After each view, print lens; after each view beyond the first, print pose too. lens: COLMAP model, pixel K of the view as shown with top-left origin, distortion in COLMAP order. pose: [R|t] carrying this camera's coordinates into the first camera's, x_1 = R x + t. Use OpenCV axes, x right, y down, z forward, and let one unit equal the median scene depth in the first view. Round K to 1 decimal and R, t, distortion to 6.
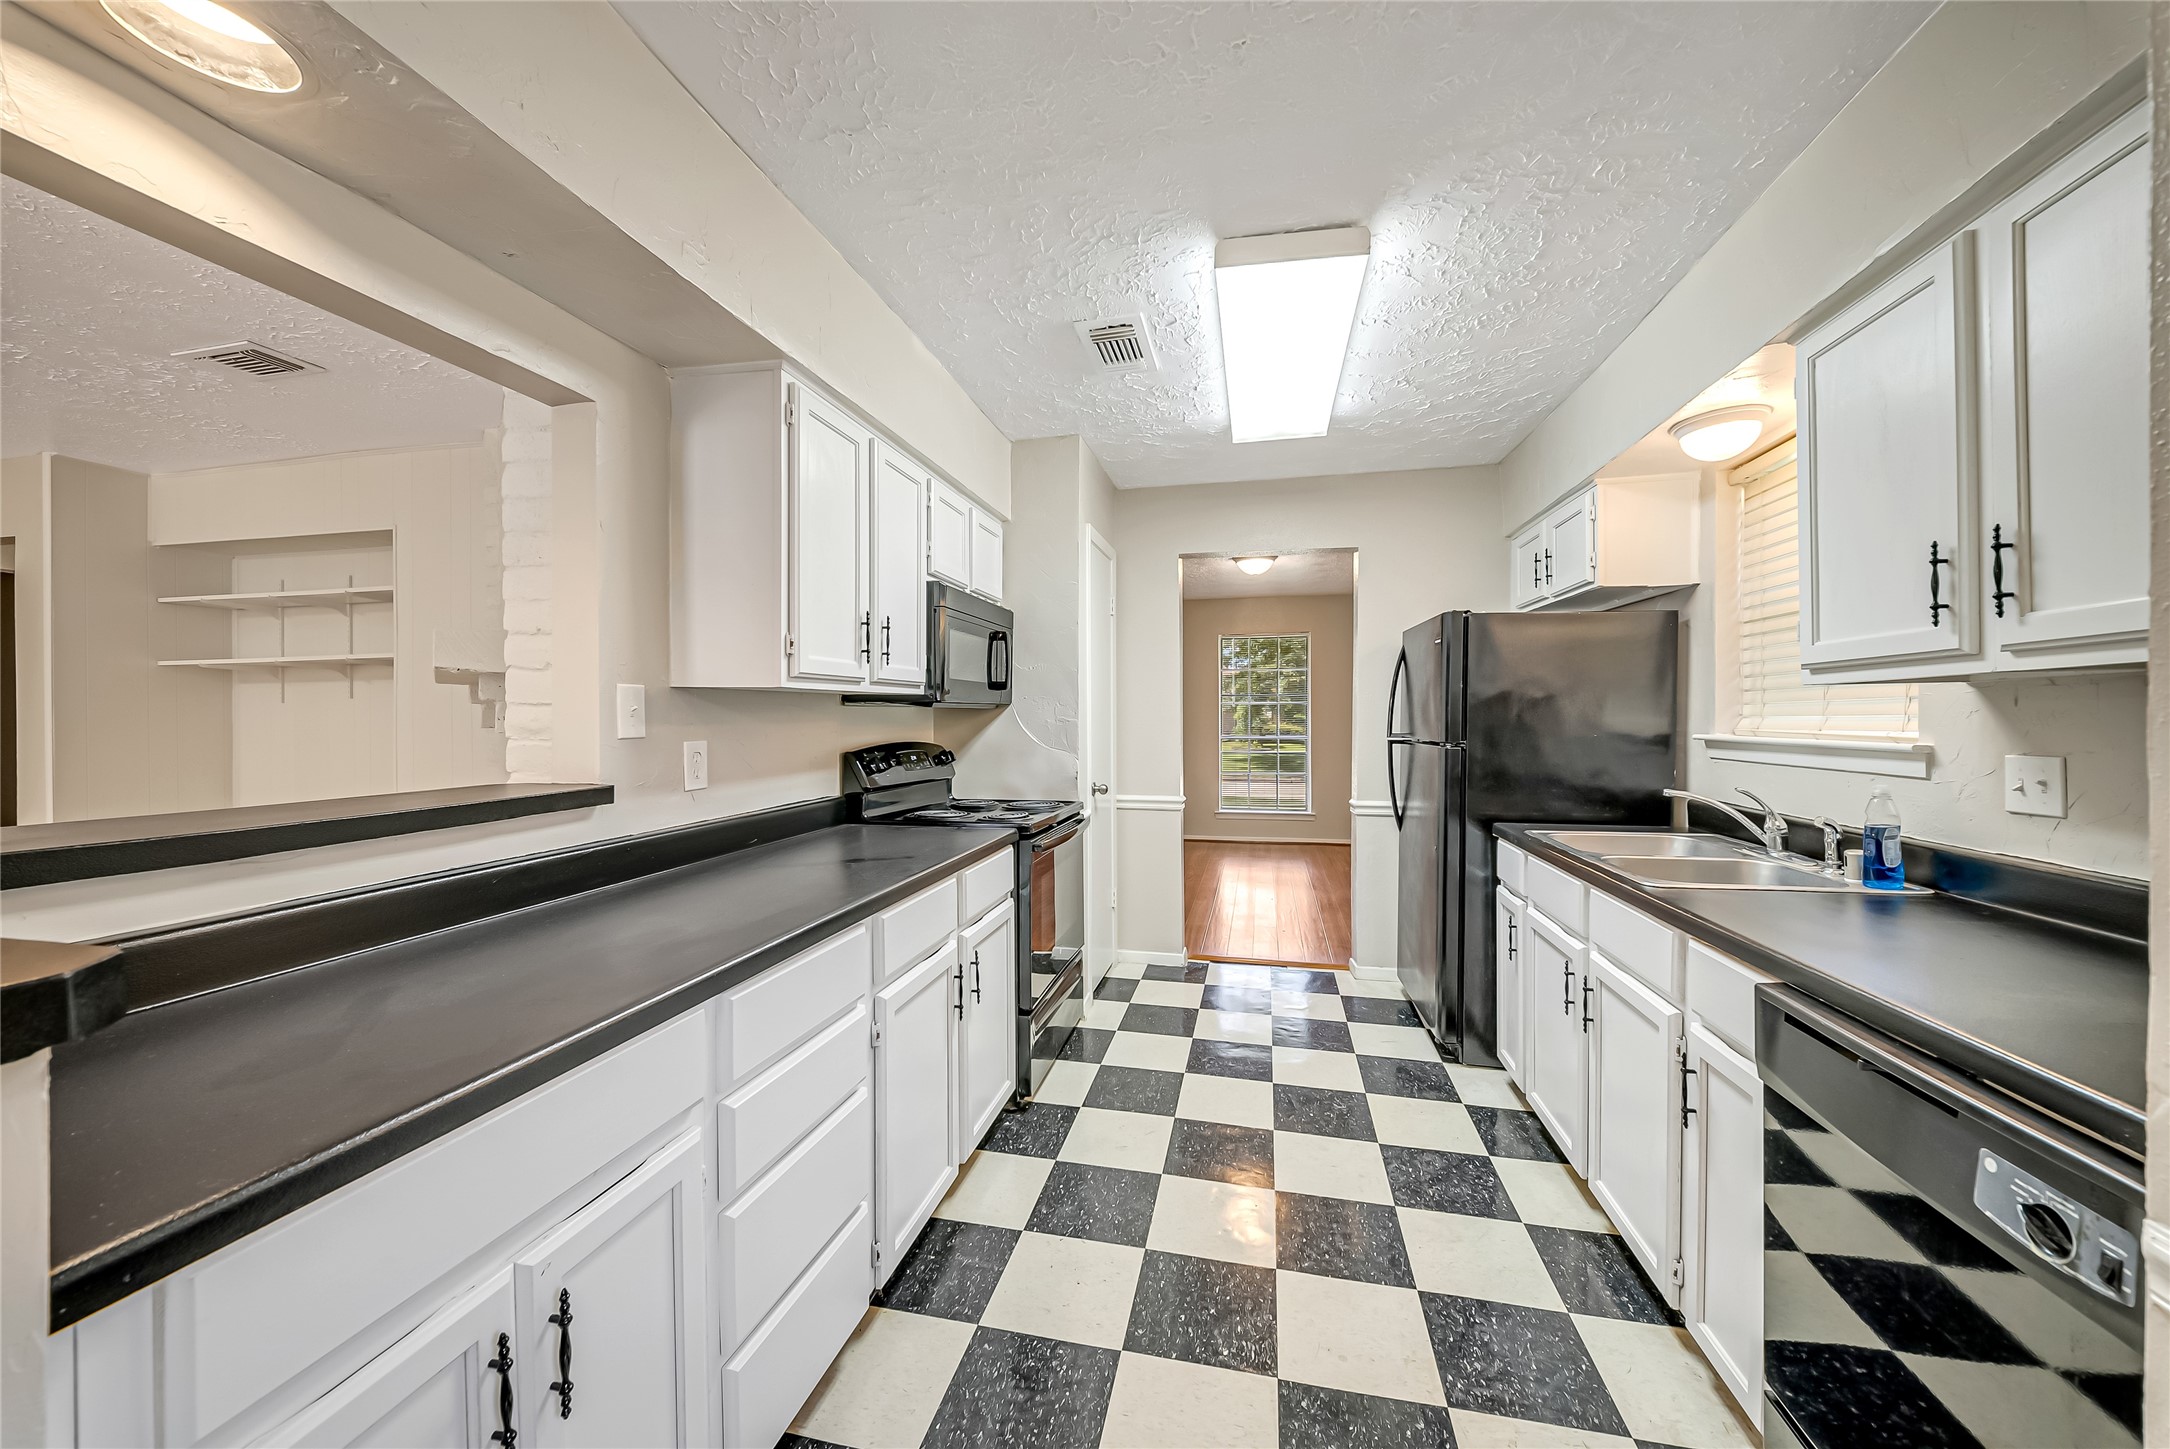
lens RADIAL K [[780.1, 0, 1095.9], [0, 780.1, 719.4], [0, 0, 1]] dist [-0.001192, -0.000074]
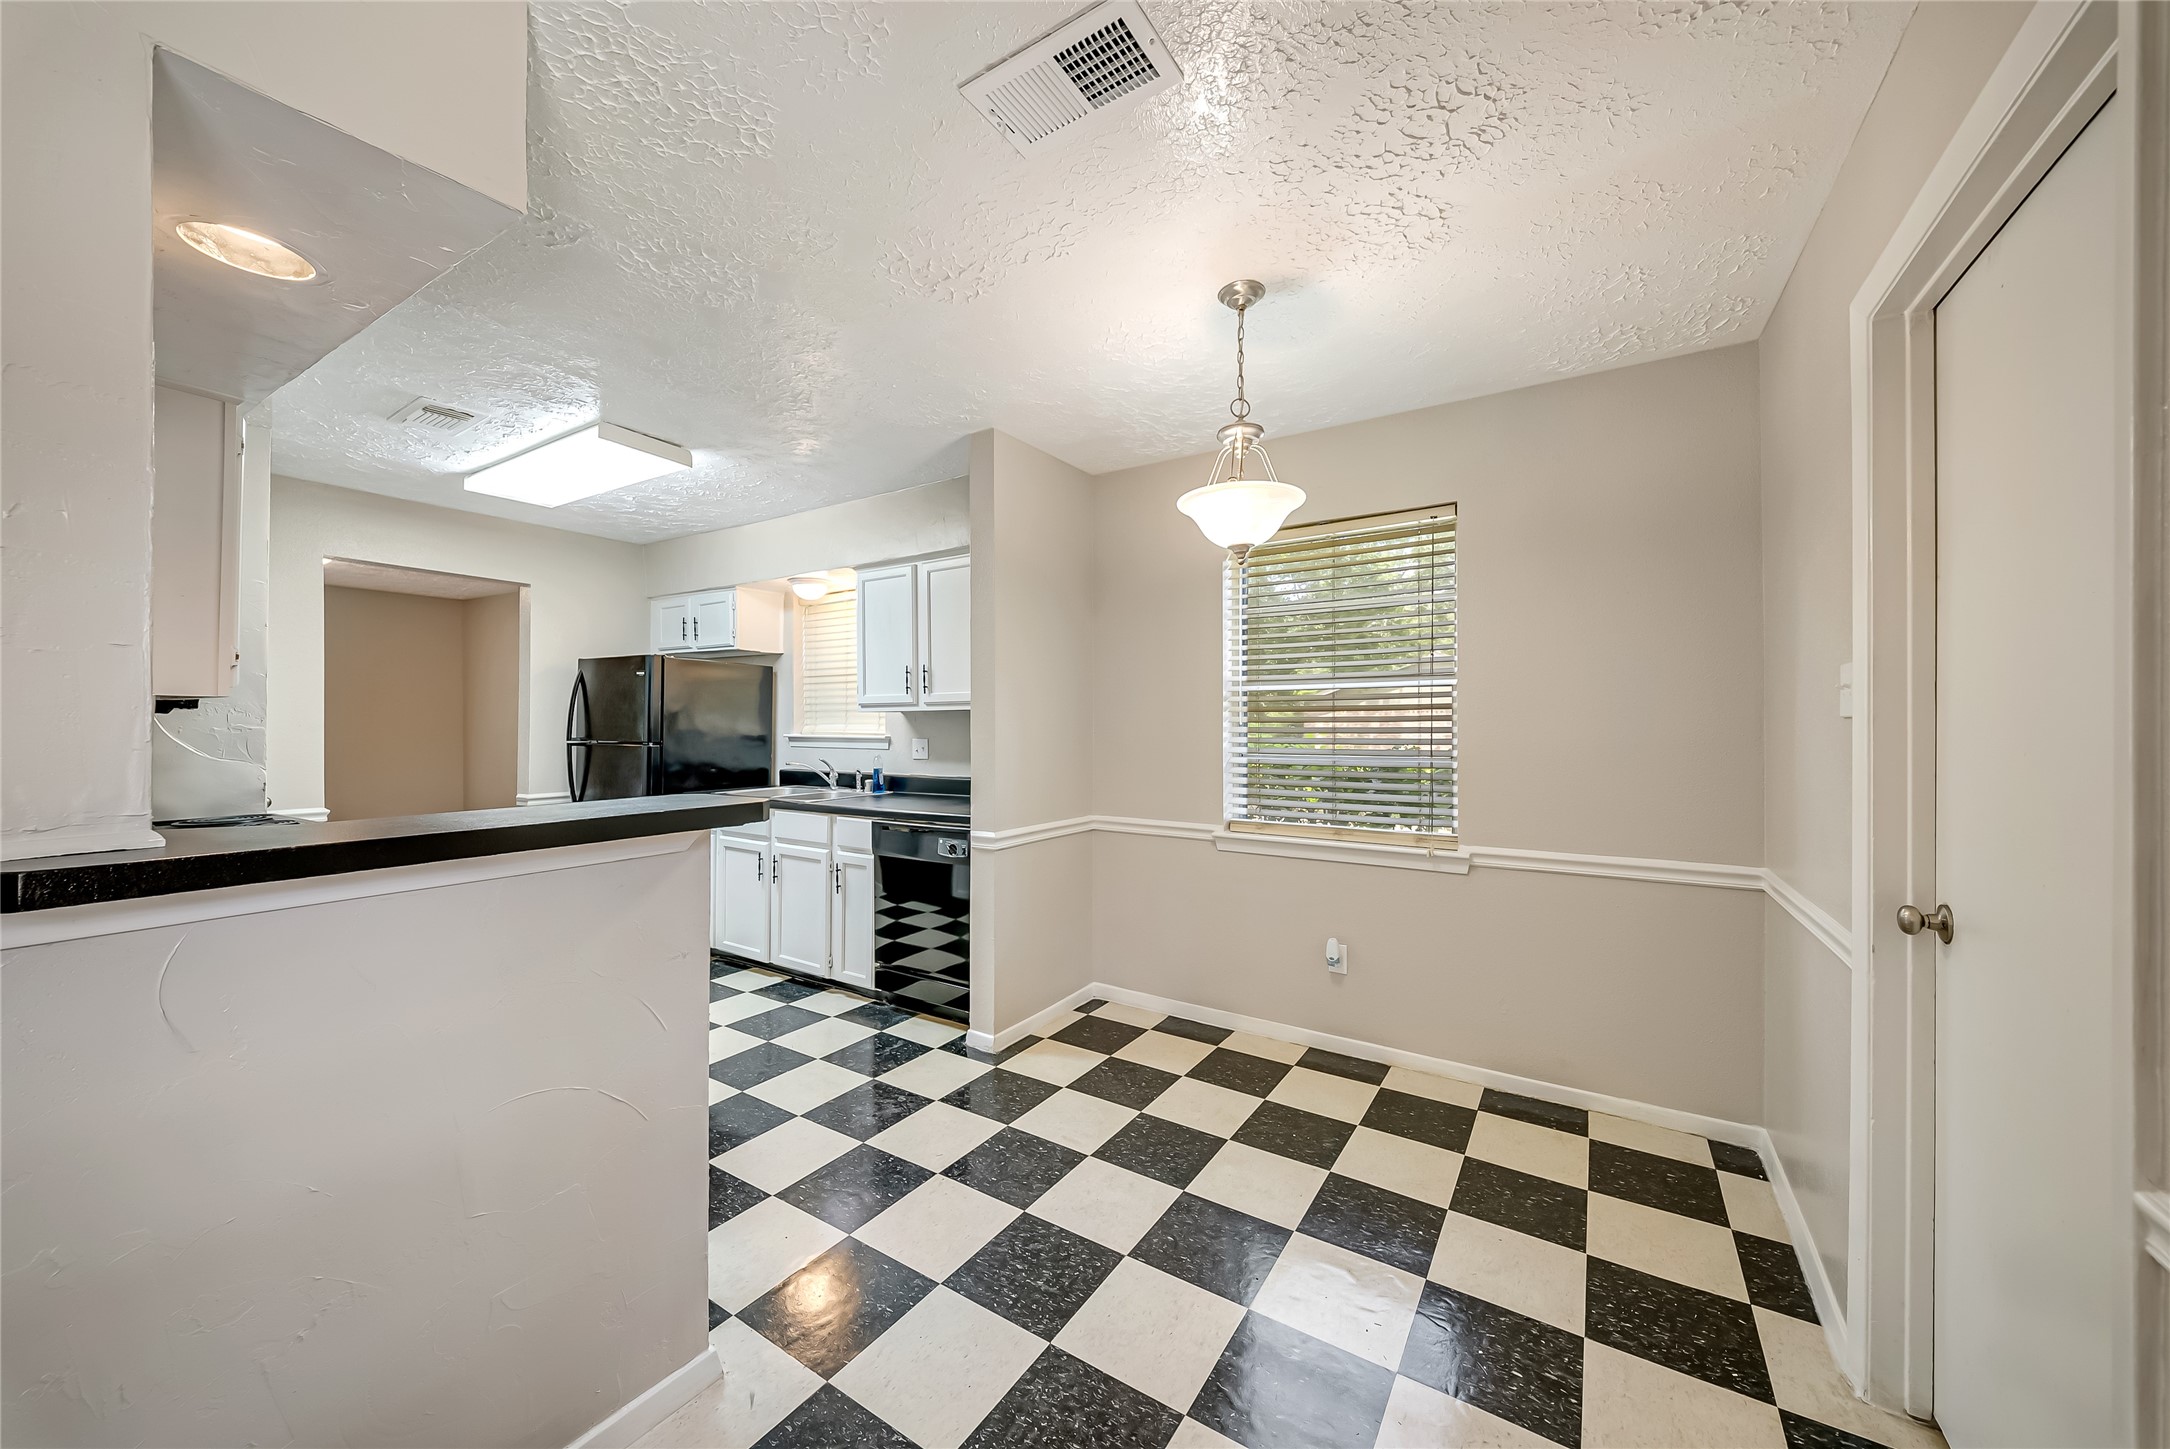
lens RADIAL K [[780.1, 0, 1095.9], [0, 780.1, 719.4], [0, 0, 1]] dist [-0.001192, -0.000074]
pose [[0.351507, 0.004966, 0.936172, -0.931575], [0.003597, 0.999971, -0.006655, -0.002598], [-0.936178, 0.005707, 0.351479, -0.456869]]
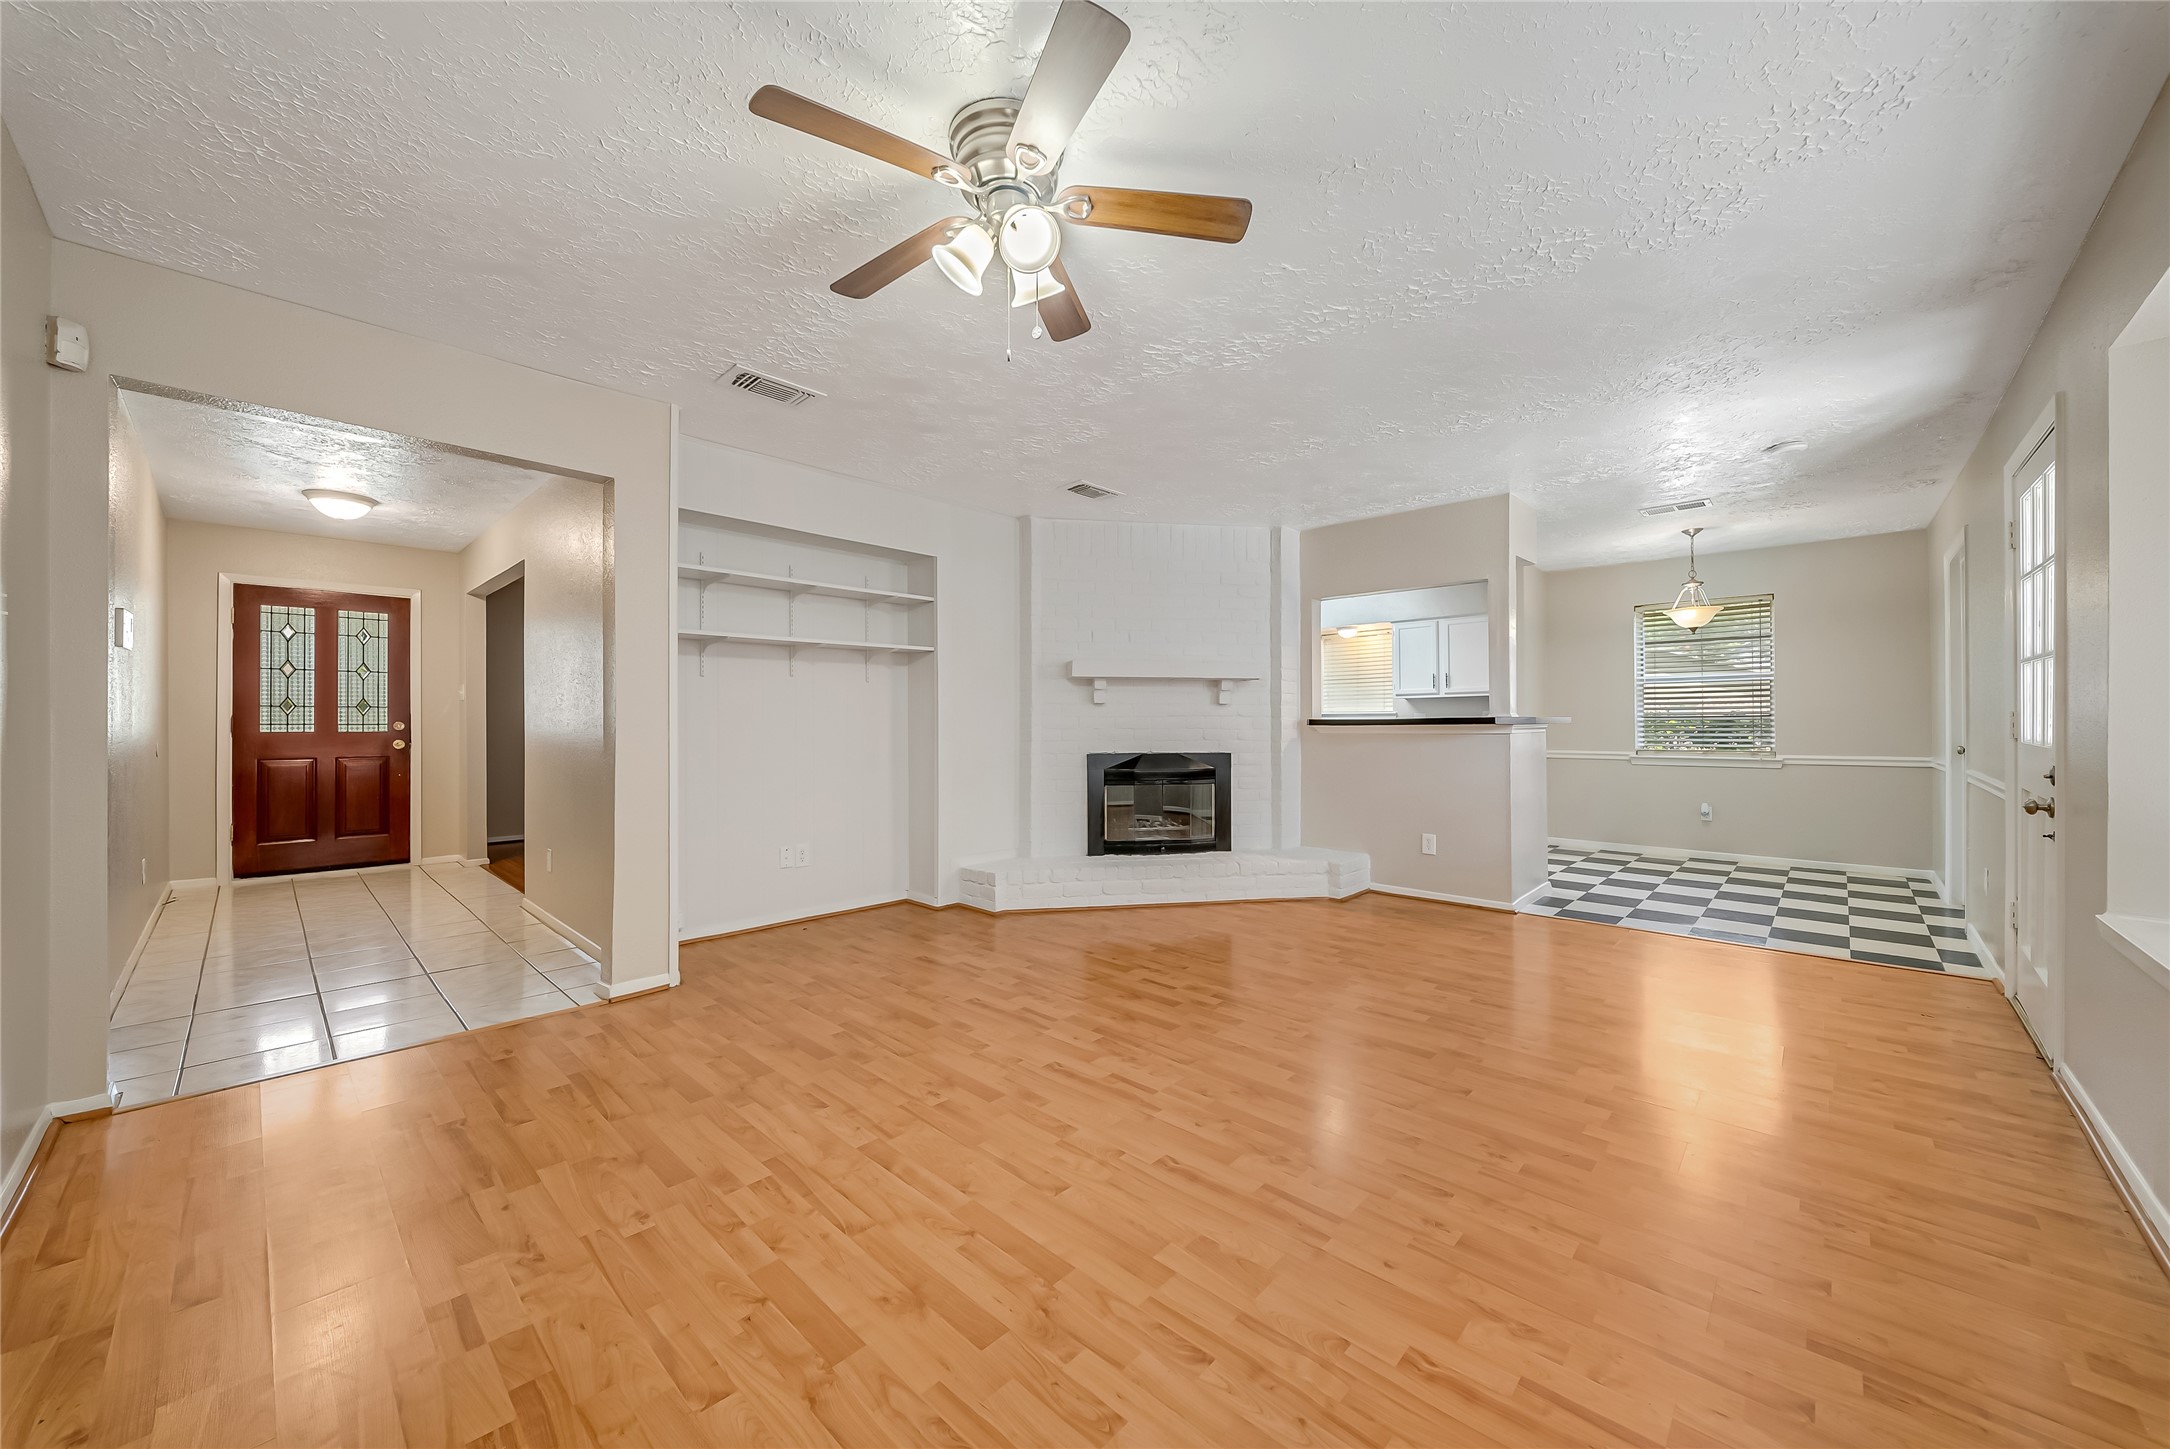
lens RADIAL K [[801.8, 0, 1092.0], [0, 801.8, 716.4], [0, 0, 1]] dist [-0.001494, -0.000287]
pose [[0.518365, 0.009848, 0.855103, -3.442805], [0.005571, 0.999874, -0.014892, 0.103066], [-0.855142, 0.012483, 0.518244, 0.092554]]
